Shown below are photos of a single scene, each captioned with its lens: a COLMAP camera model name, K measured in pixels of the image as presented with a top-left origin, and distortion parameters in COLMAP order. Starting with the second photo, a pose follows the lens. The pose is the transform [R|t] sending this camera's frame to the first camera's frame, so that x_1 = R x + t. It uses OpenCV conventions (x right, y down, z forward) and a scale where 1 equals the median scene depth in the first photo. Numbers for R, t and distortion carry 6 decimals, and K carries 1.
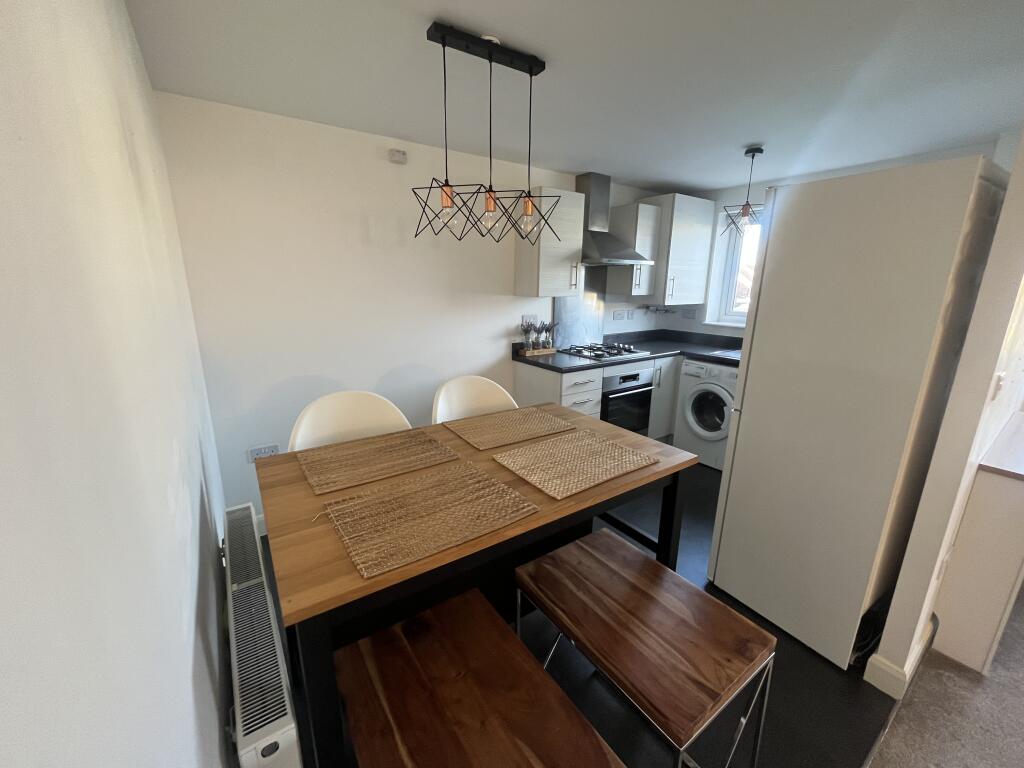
lens RADIAL K [[417.0, 0, 509.2], [0, 417.0, 377.3], [0, 0, 1]] dist [-0.000316, -0.000006]
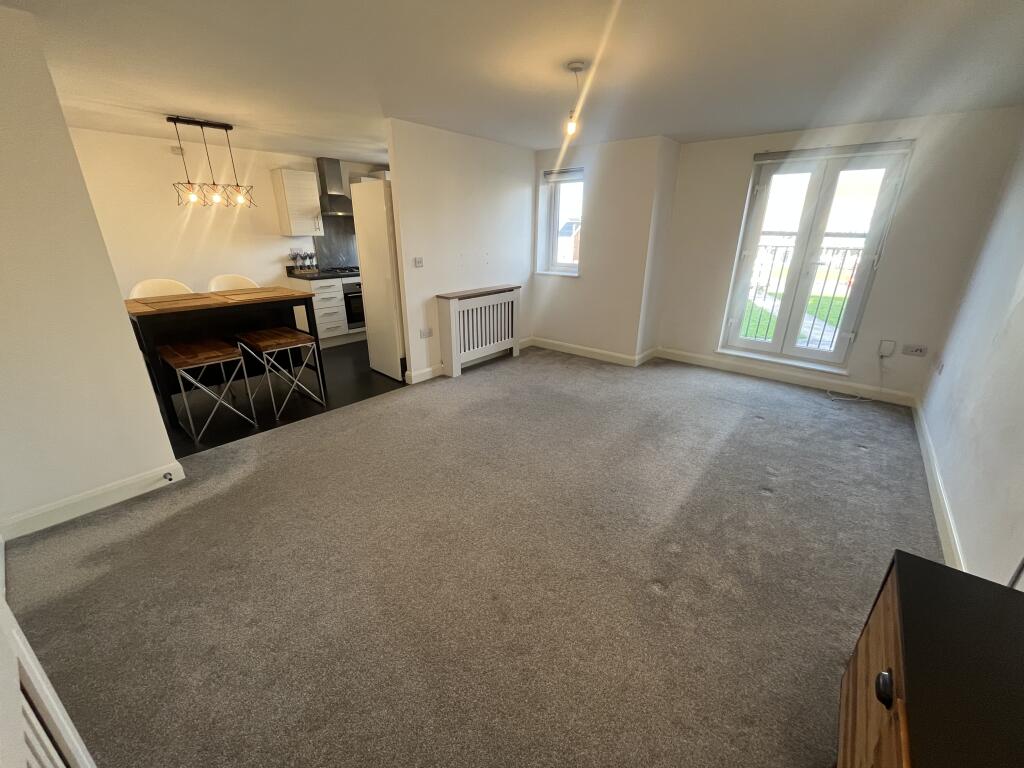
lens RADIAL K [[413.2, 0, 513.4], [0, 413.2, 382.1], [0, 0, 1]] dist [-0.001076, -0.000415]
pose [[0.966938, -0.097696, 0.235557, 0.446371], [0.067979, 0.989029, 0.131147, 0.218172], [-0.245786, -0.110798, 0.962971, -0.842170]]
